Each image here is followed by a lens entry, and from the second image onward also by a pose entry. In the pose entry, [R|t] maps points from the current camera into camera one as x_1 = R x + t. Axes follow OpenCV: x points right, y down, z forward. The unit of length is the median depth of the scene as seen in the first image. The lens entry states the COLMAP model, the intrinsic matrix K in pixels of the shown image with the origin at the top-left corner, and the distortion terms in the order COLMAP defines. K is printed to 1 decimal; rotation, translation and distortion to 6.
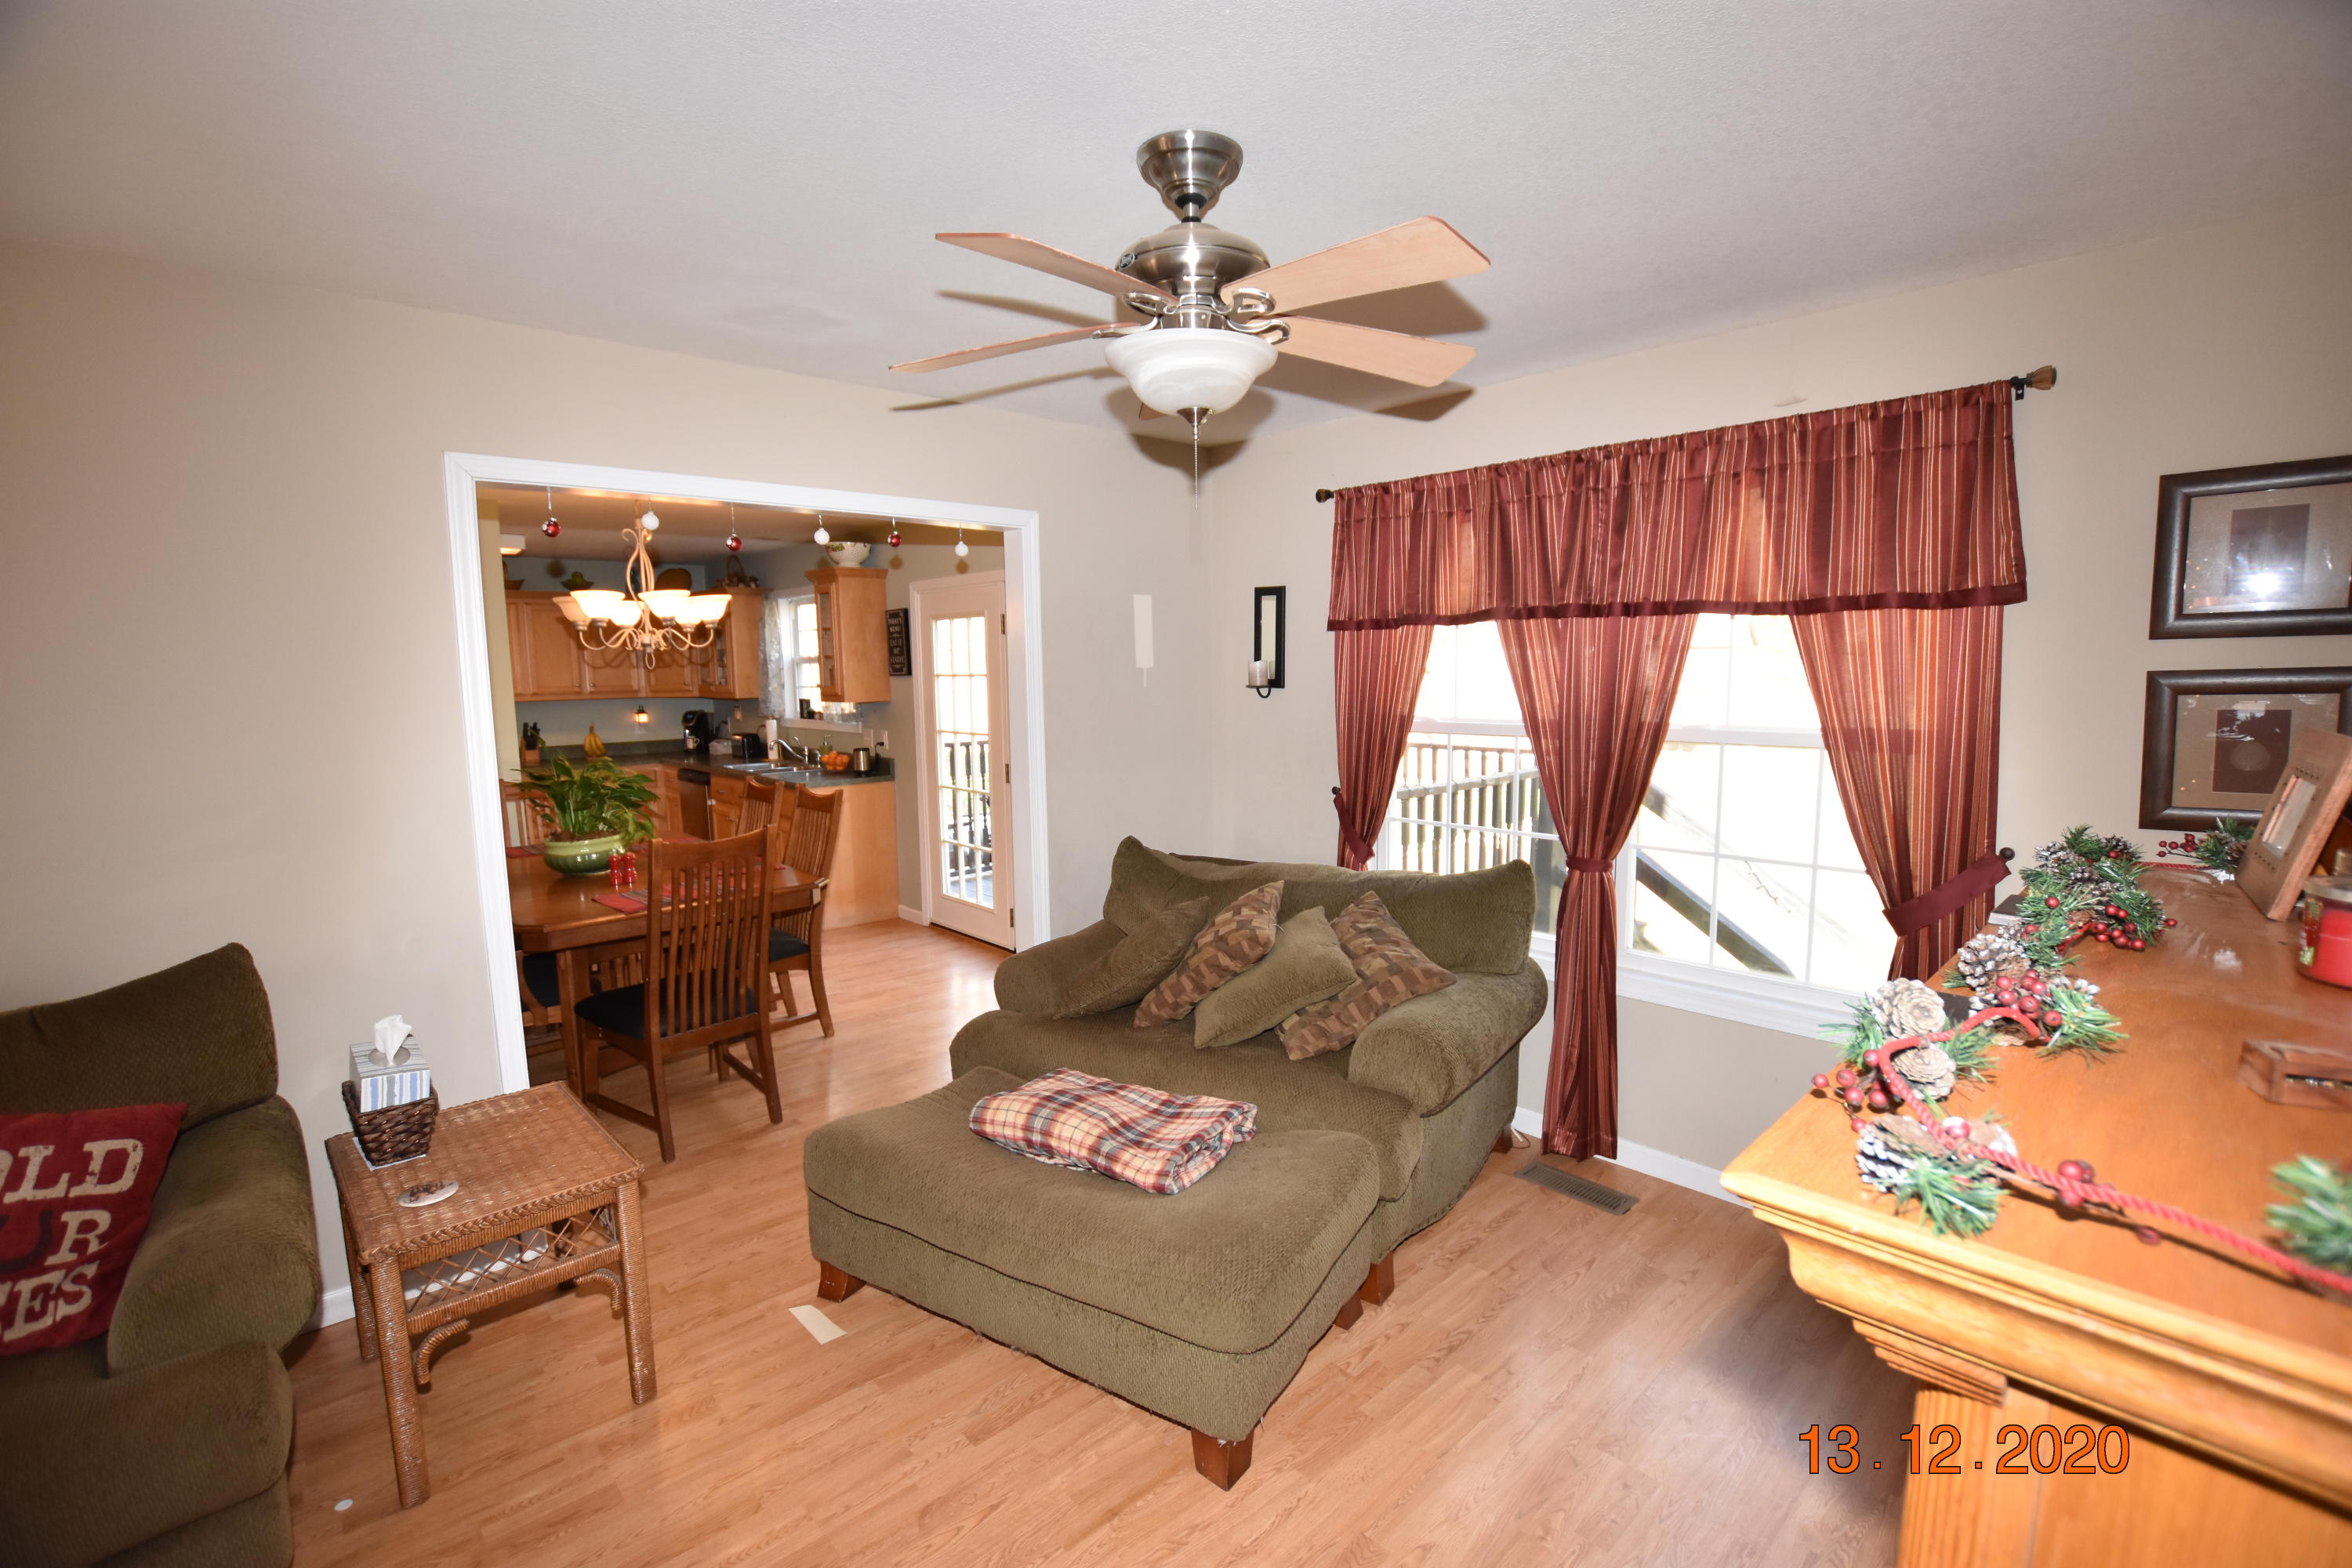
lens RADIAL K [[1034.1, 0, 1185.7], [0, 1034.1, 795.0], [0, 0, 1]] dist [-0.032846, 0.005364]
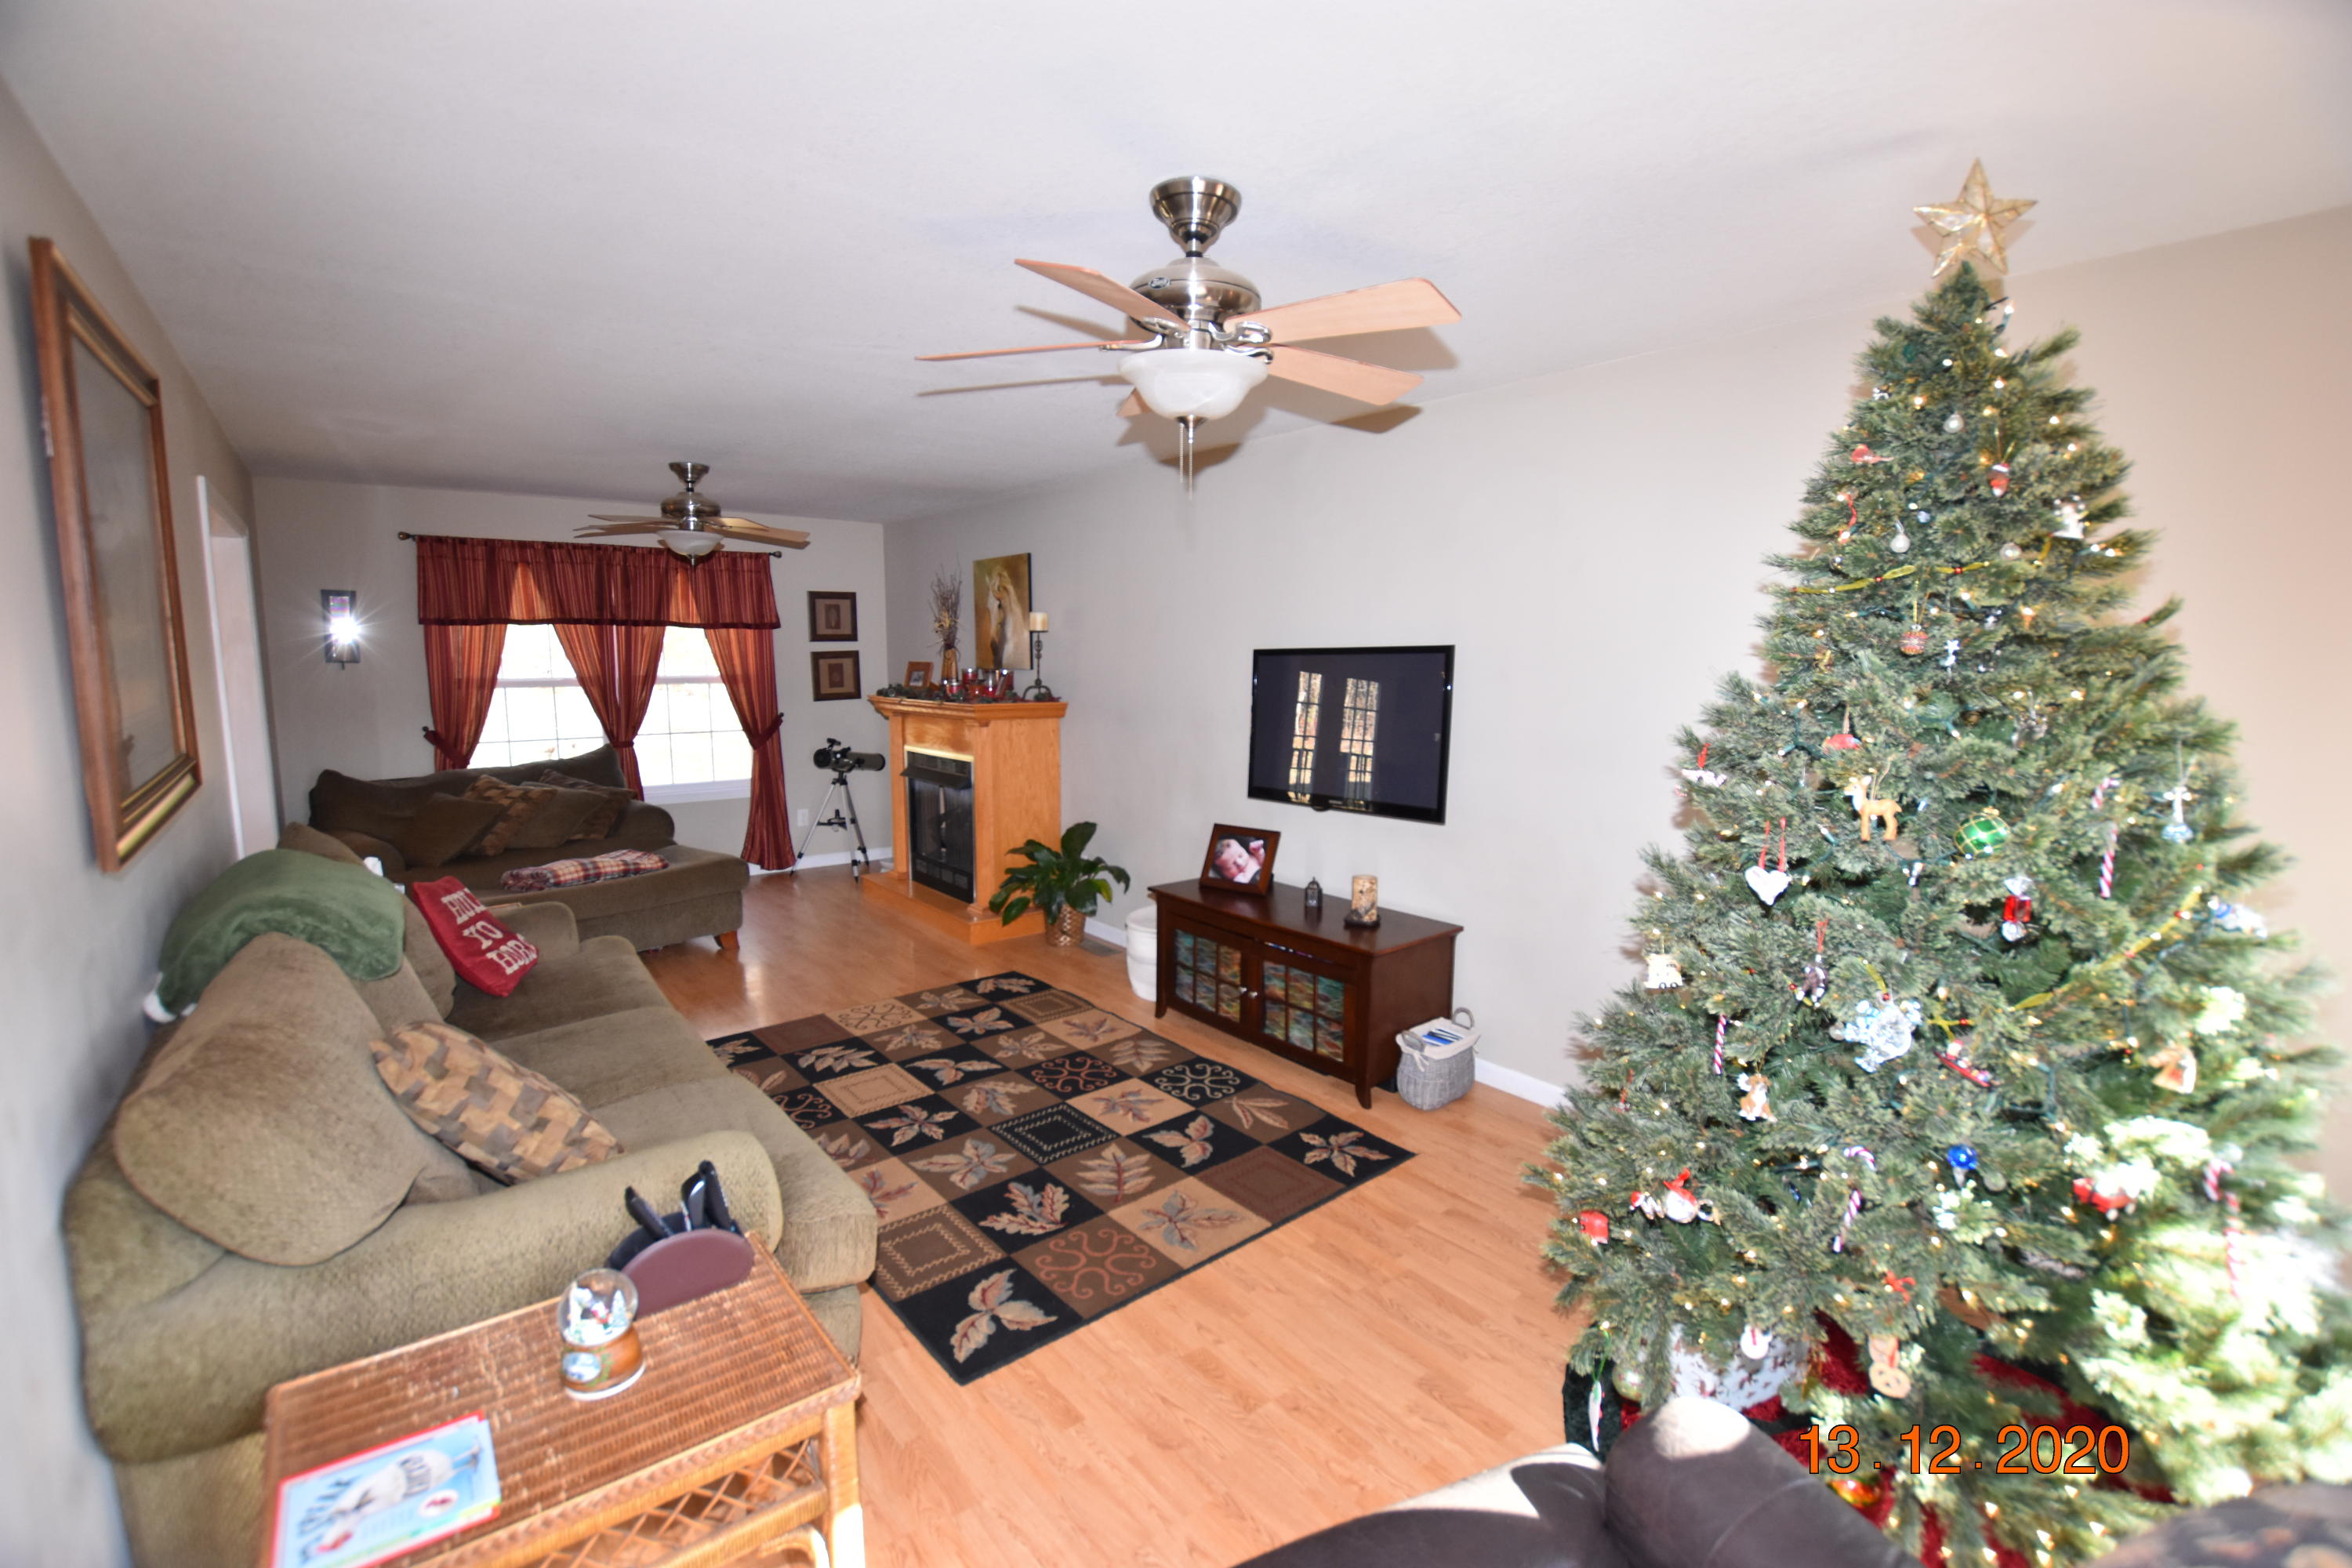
lens RADIAL K [[1034.1, 0, 1185.7], [0, 1034.1, 795.0], [0, 0, 1]] dist [-0.032846, 0.005364]
pose [[0.078504, -0.125192, 0.989022, -1.674991], [0.117855, 0.986292, 0.115491, 0.066725], [-0.989923, 0.107495, 0.092183, -0.318544]]
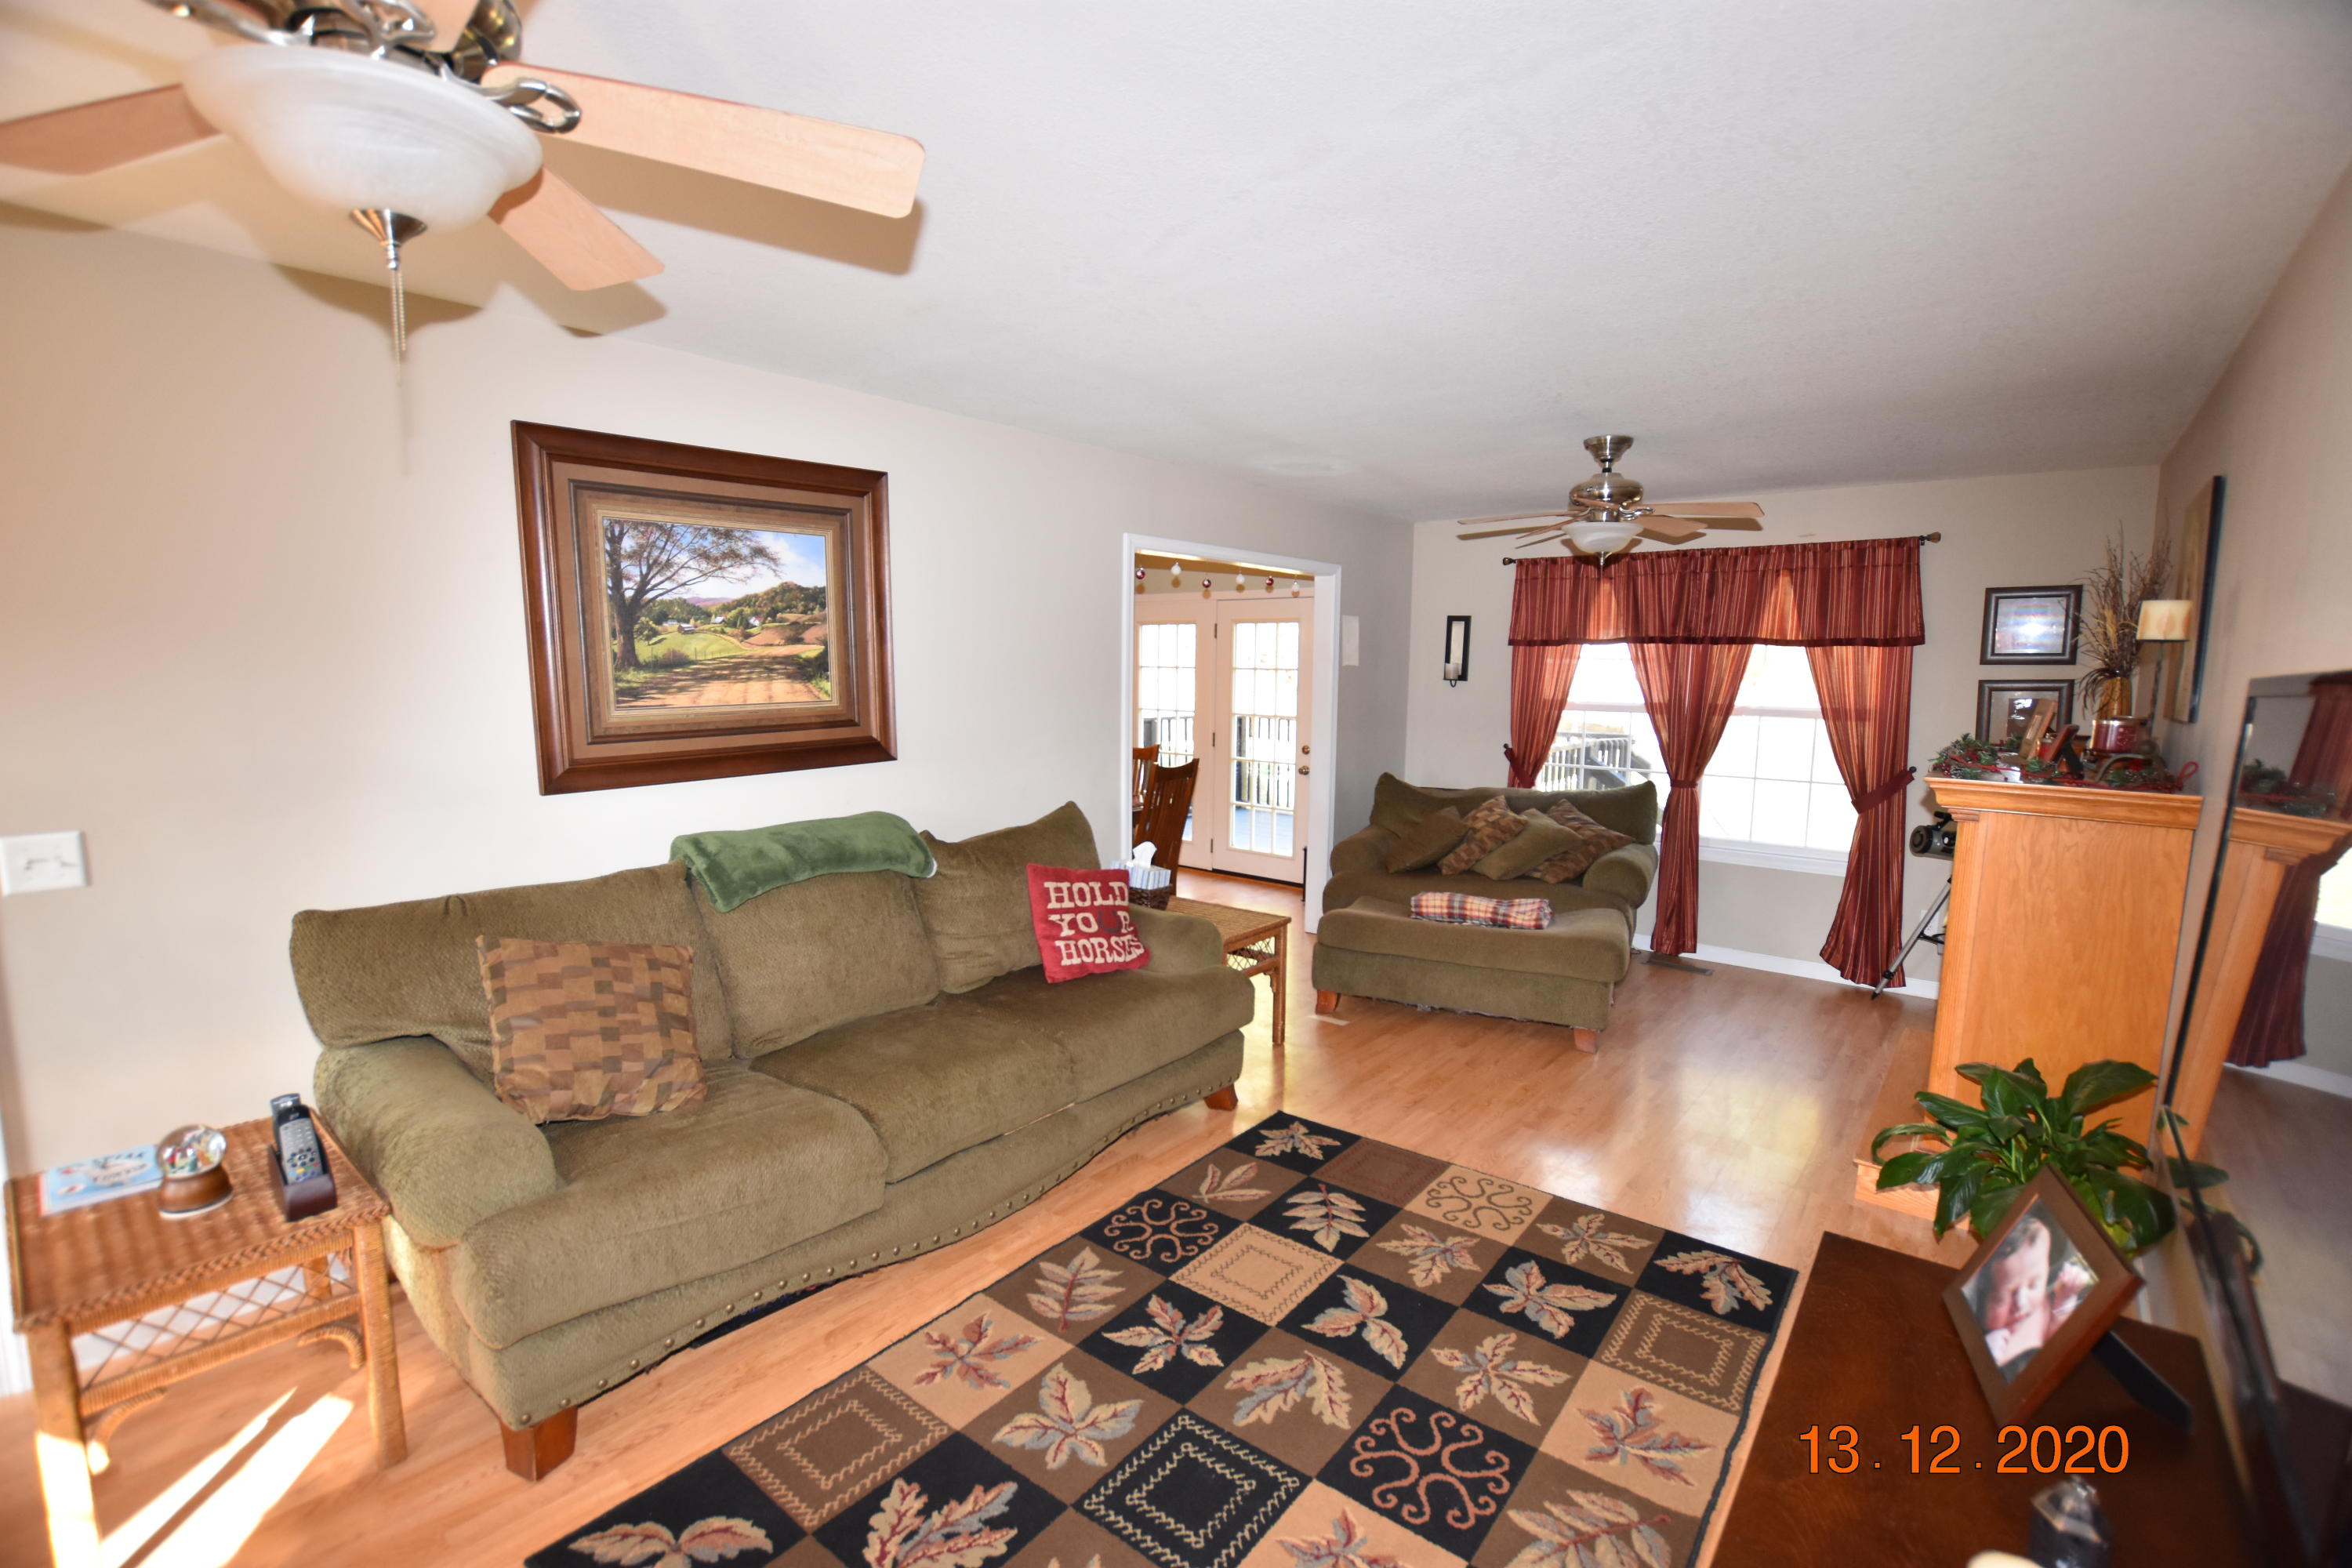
lens RADIAL K [[1034.1, 0, 1185.7], [0, 1034.1, 795.0], [0, 0, 1]] dist [-0.032846, 0.005364]
pose [[0.992560, 0.007161, 0.121542, -0.708893], [-0.007505, 0.999969, 0.002380, 0.094037], [-0.121522, -0.003274, 0.992583, -0.677808]]
